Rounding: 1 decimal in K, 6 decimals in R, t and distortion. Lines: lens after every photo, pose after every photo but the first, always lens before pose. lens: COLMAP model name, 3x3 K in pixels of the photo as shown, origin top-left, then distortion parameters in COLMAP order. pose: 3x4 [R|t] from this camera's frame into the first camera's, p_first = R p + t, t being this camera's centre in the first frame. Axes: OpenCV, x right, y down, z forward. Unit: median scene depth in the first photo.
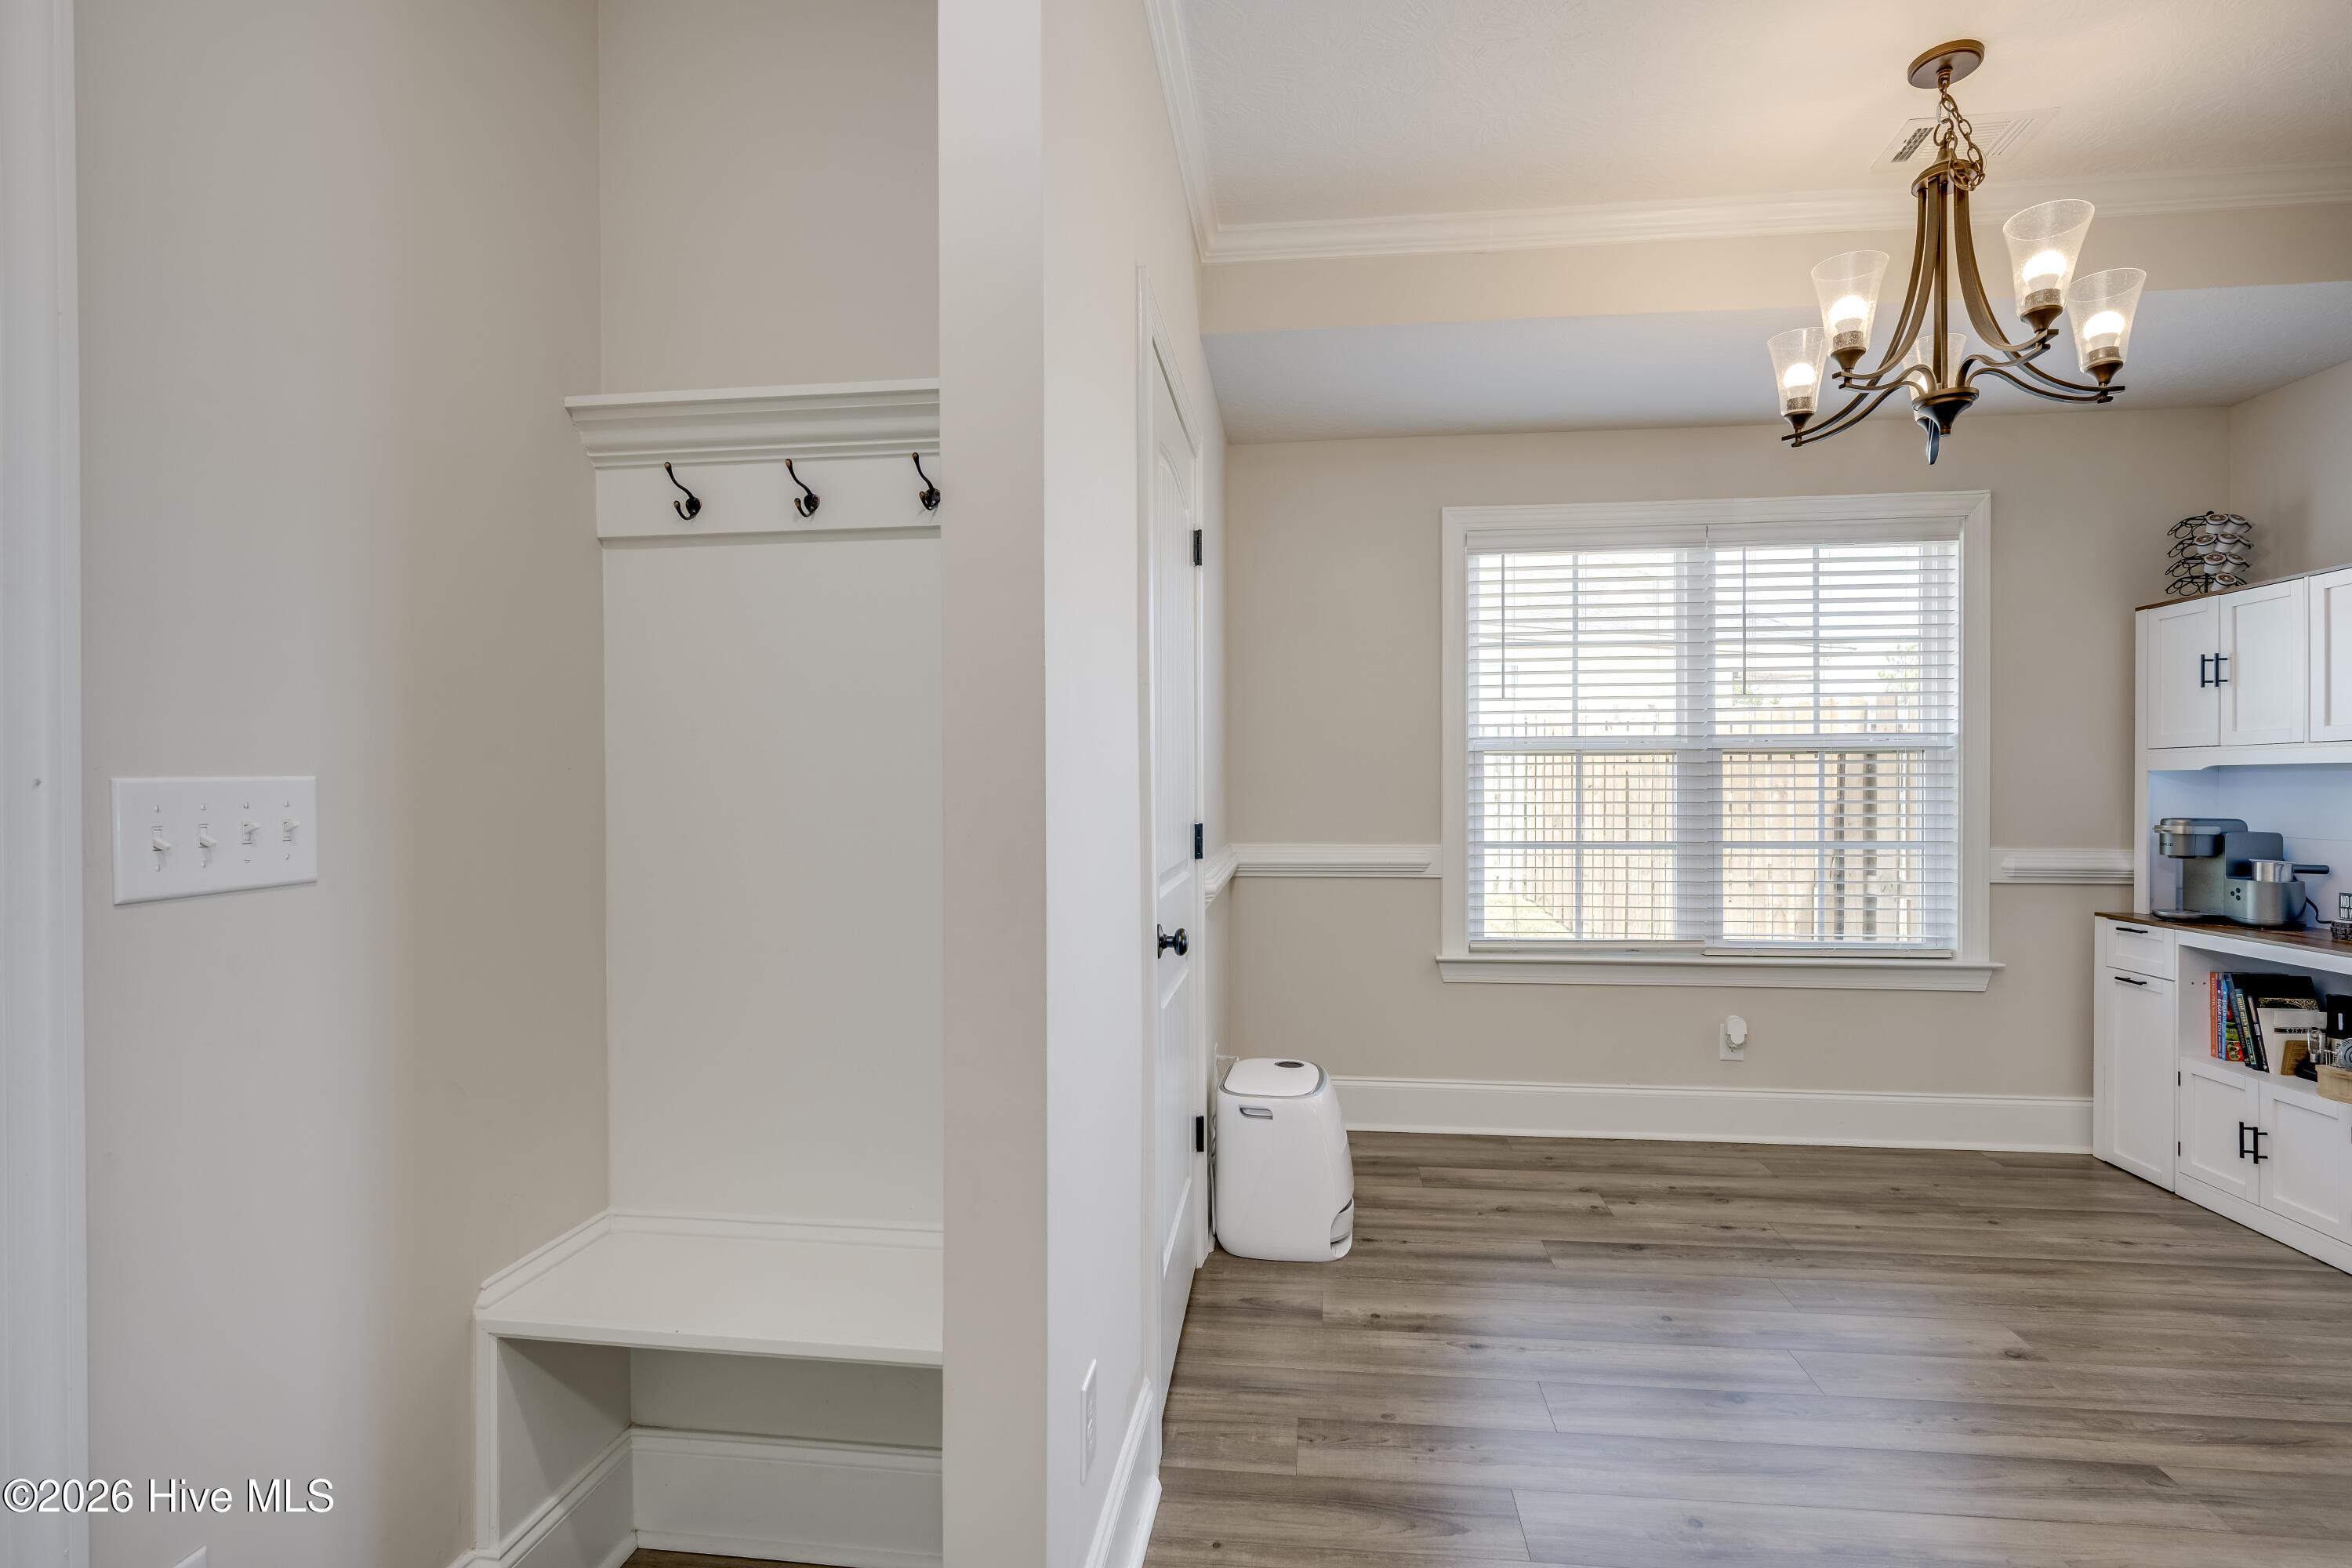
lens RADIAL K [[1151.6, 0, 1190.4], [0, 1151.6, 783.0], [0, 0, 1]] dist [-0.006115, 0.000735]
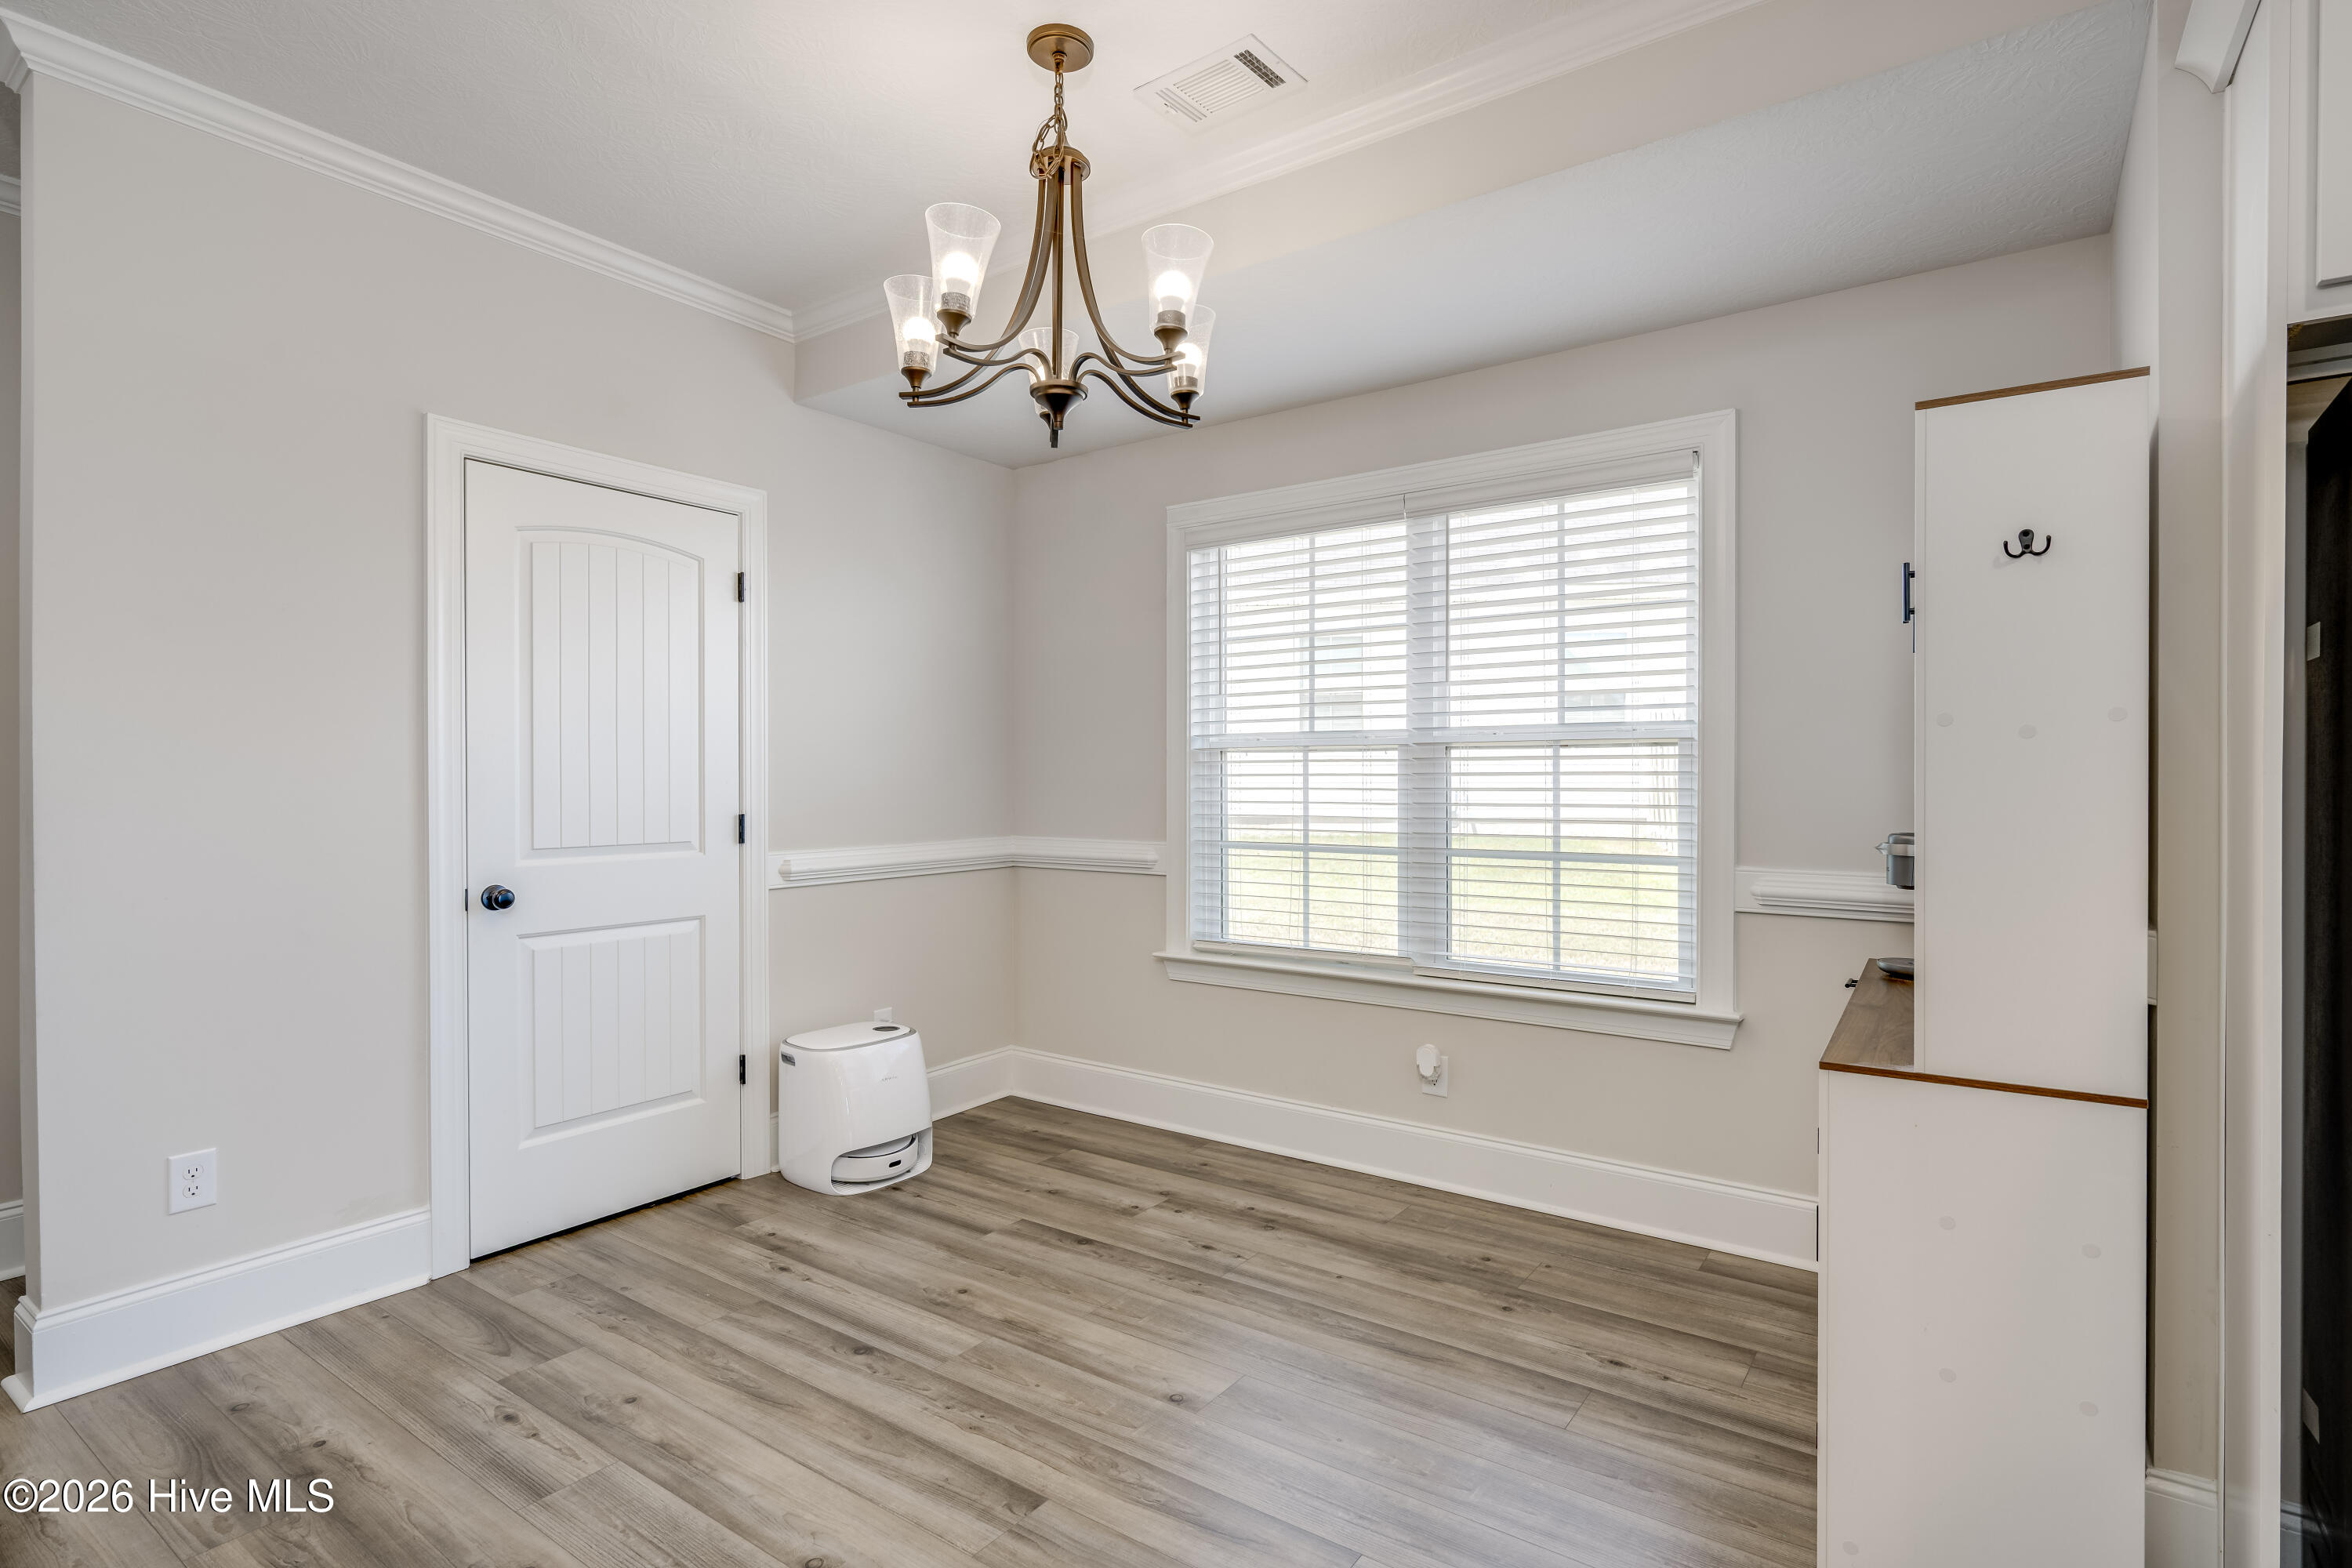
lens RADIAL K [[1189.1, 0, 1140.1], [0, 1189.1, 790.3], [0, 0, 1]] dist [-0.004905, 0.000262]
pose [[0.861890, 0.007591, -0.507039, 0.821136], [-0.000280, 0.999895, 0.014494, -0.007882], [0.507095, -0.012350, 0.861801, 0.109041]]
